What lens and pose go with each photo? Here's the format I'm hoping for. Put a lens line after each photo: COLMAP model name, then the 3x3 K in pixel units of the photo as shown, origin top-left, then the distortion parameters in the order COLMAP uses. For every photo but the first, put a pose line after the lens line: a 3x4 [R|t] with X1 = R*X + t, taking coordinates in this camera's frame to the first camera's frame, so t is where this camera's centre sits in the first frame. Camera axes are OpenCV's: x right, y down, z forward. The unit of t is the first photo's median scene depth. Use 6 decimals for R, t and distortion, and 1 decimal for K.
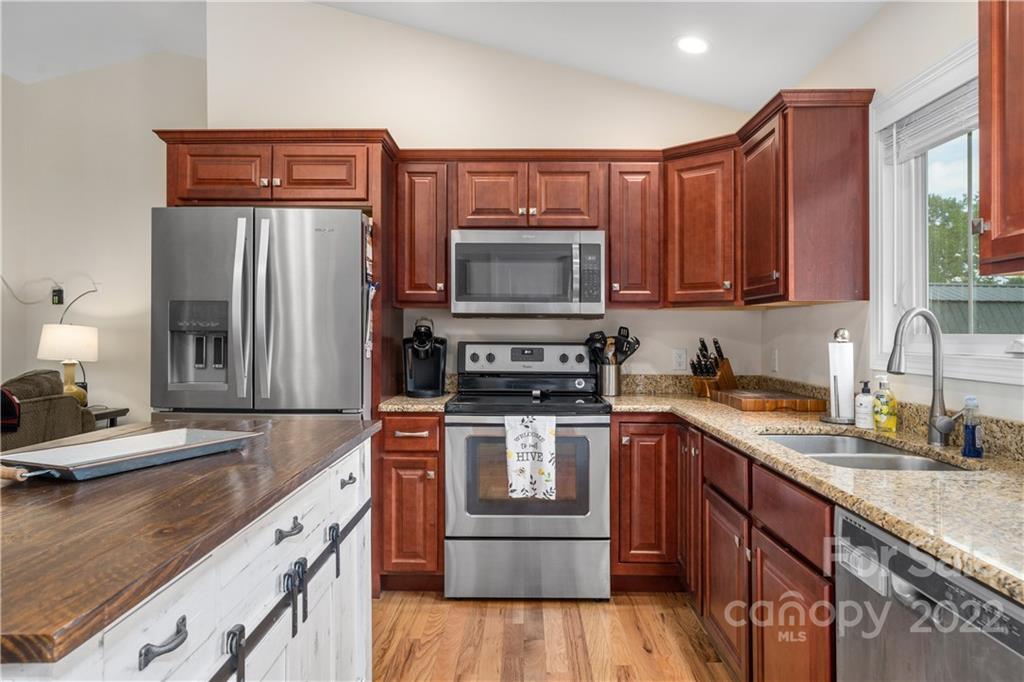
lens RADIAL K [[646.0, 0, 513.5], [0, 646.0, 342.4], [0, 0, 1]] dist [0.000986, 0.001495]
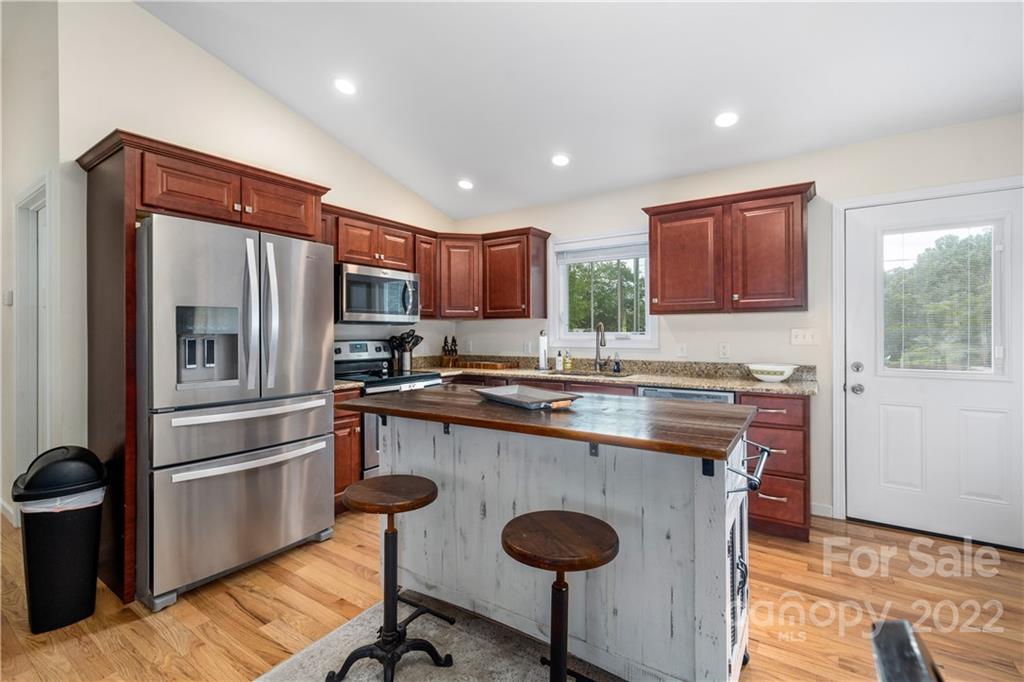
lens RADIAL K [[454.7, 0, 507.2], [0, 454.7, 342.2], [0, 0, 1]] dist [0.001528, -0.000154]
pose [[0.564728, -0.025051, 0.824897, -0.789749], [0.018557, 0.999672, 0.017655, -0.008324], [-0.825068, 0.005337, 0.565008, 0.126650]]
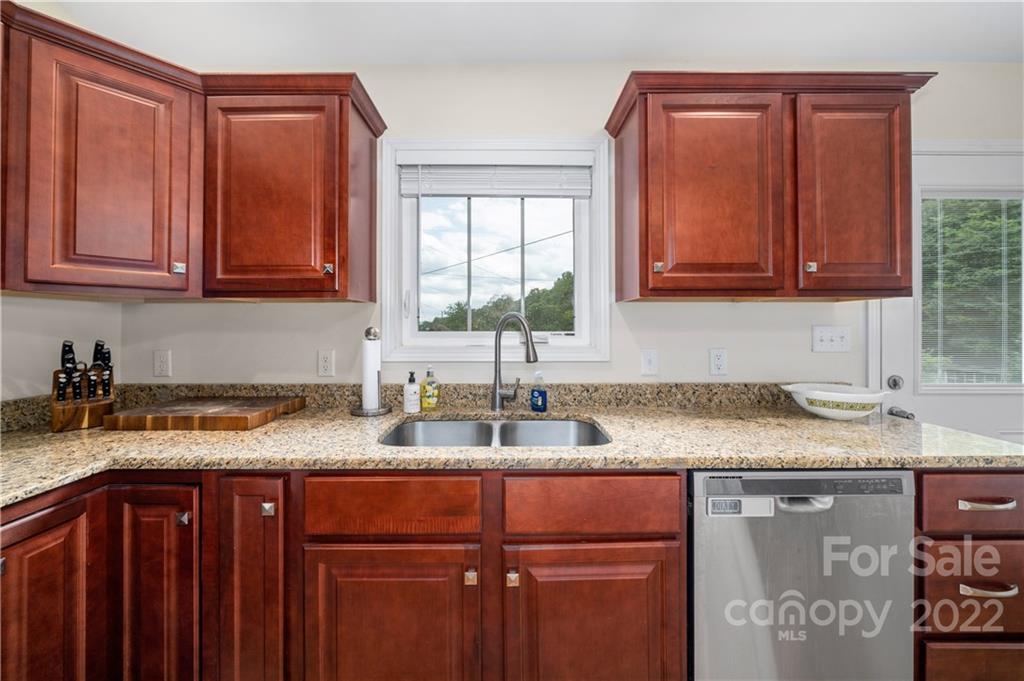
lens RADIAL K [[362.8, 0, 509.0], [0, 362.8, 322.3], [0, 0, 1]] dist [-0.005639, -0.000165]
pose [[-0.018980, 0.007188, 0.999794, -0.091269], [0.015053, 0.999863, -0.006903, -0.018068], [-0.999707, 0.014918, -0.019086, 0.637634]]
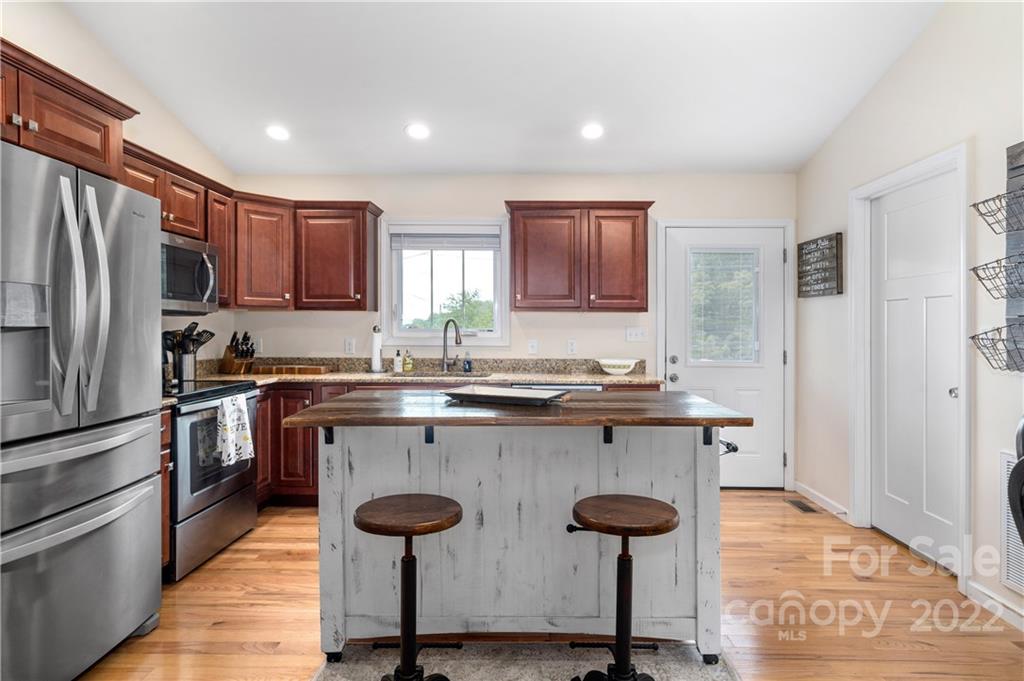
lens RADIAL K [[551.2, 0, 518.5], [0, 551.2, 342.5], [0, 0, 1]] dist [0.003117, -0.003098]
pose [[0.018684, -0.029624, 0.999386, -0.987085], [0.008756, 0.999527, 0.029464, -0.013196], [-0.999787, 0.008200, 0.018935, 0.429821]]
